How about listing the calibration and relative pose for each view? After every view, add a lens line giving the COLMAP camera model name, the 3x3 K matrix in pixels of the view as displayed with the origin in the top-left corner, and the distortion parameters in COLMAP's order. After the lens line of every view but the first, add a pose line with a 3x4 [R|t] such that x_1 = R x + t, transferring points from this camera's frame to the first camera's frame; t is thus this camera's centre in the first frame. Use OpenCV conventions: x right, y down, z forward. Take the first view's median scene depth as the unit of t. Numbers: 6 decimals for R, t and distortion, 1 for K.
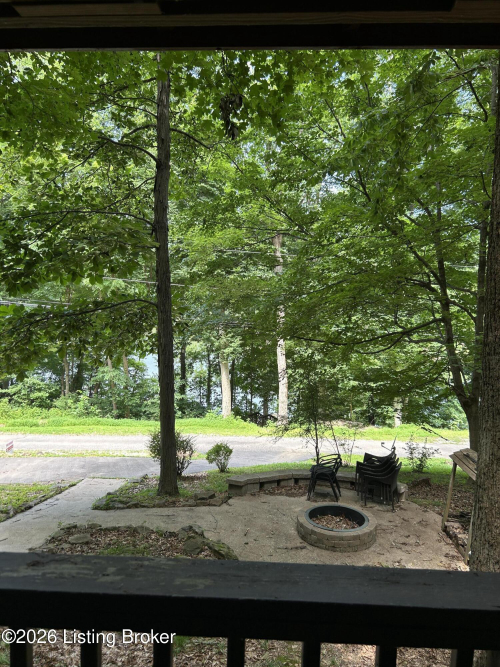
lens RADIAL K [[499.9, 0, 250.0], [0, 499.9, 334.4], [0, 0, 1]] dist [0.005130, -0.009018]
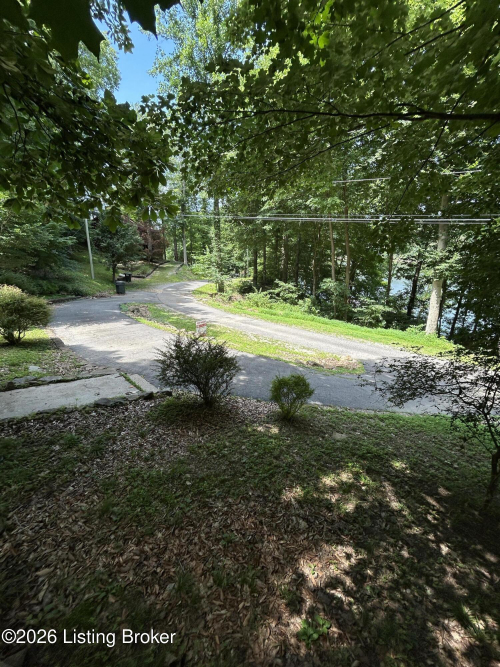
lens RADIAL K [[267.9, 0, 249.1], [0, 267.9, 328.7], [0, 0, 1]] dist [-0.009534, 0.001187]
pose [[0.721656, 0.181645, -0.667995, 0.064402], [-0.030717, 0.972412, 0.231239, 0.049404], [0.691570, -0.146356, 0.707326, 0.461302]]
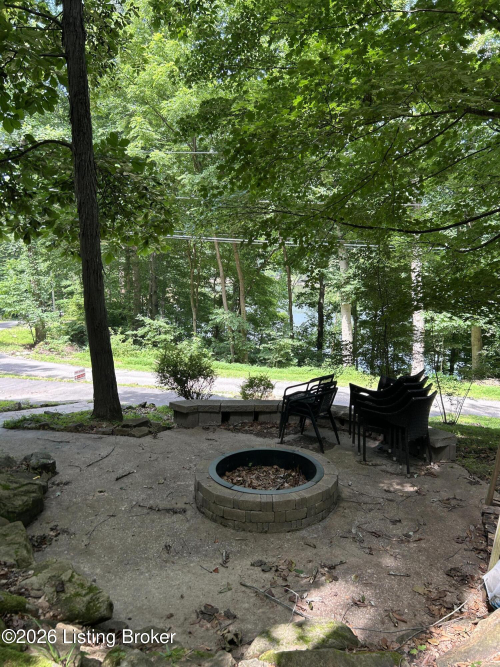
lens RADIAL K [[499.9, 0, 250.7], [0, 499.9, 334.2], [0, 0, 1]] dist [0.005130, -0.009018]
pose [[0.941645, 0.025546, -0.335636, 0.113723], [-0.001211, 0.997367, 0.072514, 0.058688], [0.336605, -0.067876, 0.939196, 0.160613]]
